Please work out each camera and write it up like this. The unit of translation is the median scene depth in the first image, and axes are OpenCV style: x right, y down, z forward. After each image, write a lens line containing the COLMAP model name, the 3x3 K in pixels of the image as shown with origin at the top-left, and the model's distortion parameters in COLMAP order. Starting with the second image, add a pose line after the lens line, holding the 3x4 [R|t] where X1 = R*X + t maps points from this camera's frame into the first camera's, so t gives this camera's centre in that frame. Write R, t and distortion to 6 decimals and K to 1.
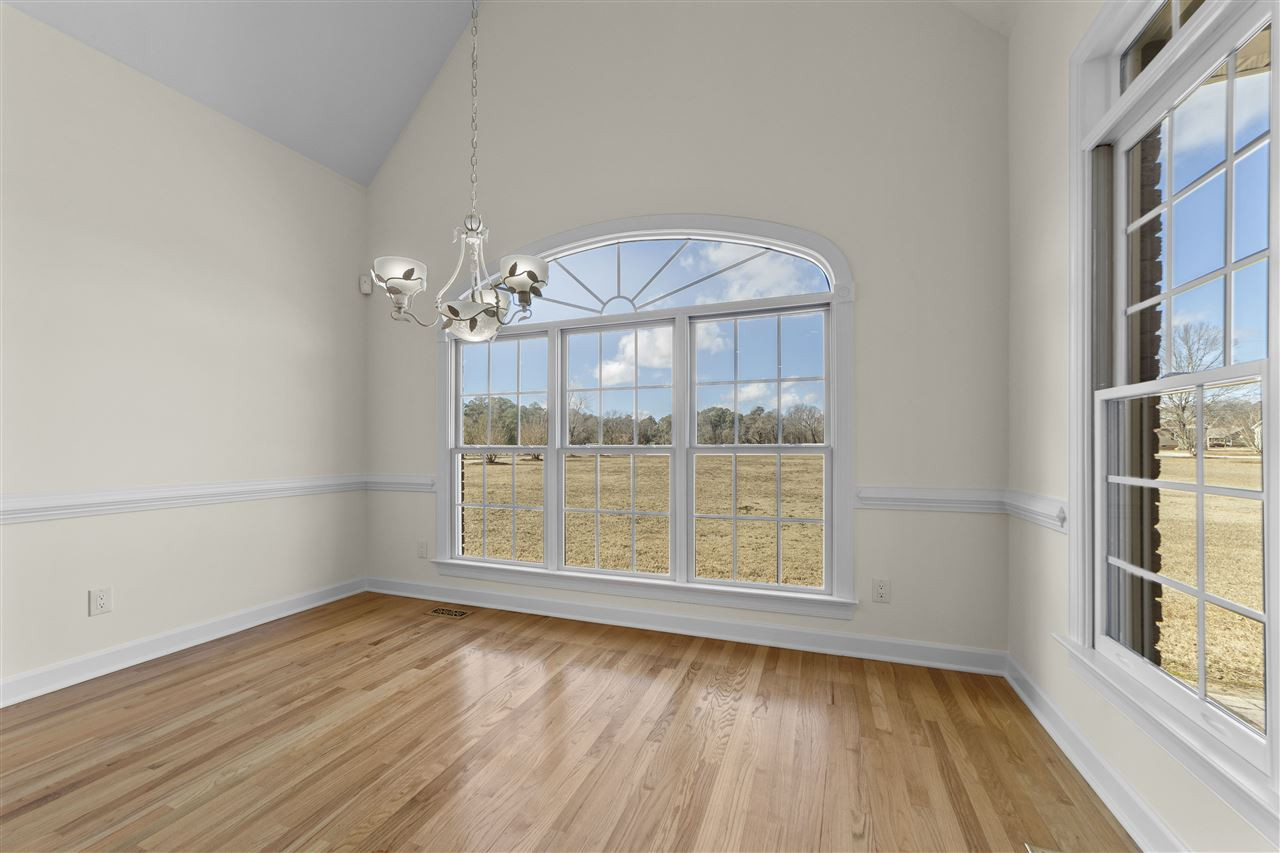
lens RADIAL K [[491.4, 0, 640.2], [0, 491.4, 438.8], [0, 0, 1]] dist [-0.006291, 0.000797]
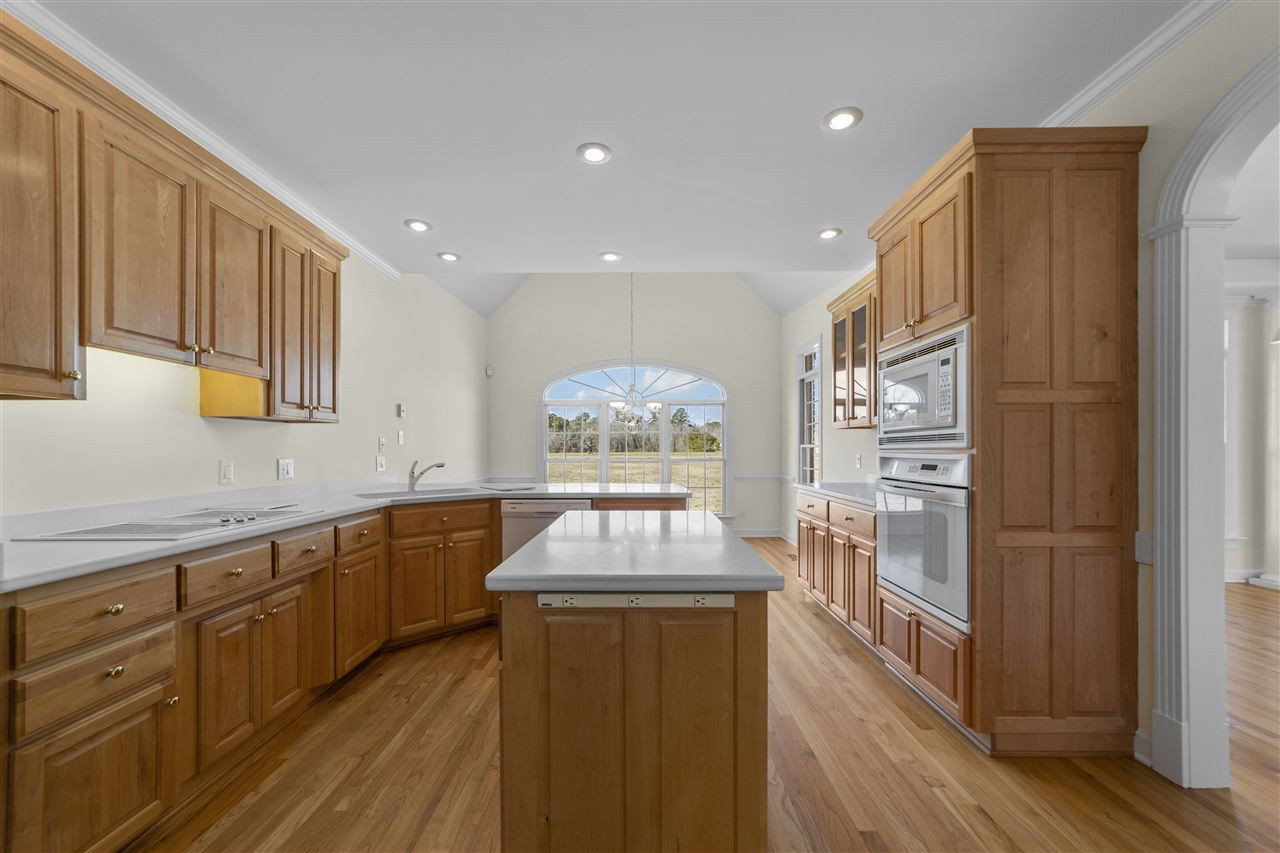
lens RADIAL K [[491.4, 0, 636.7], [0, 491.4, 431.0], [0, 0, 1]] dist [-0.006291, 0.000797]
pose [[0.938753, 0.013155, 0.344340, -1.096286], [-0.004883, 0.999679, -0.024877, -0.074719], [-0.344556, 0.021672, 0.938516, -1.490096]]
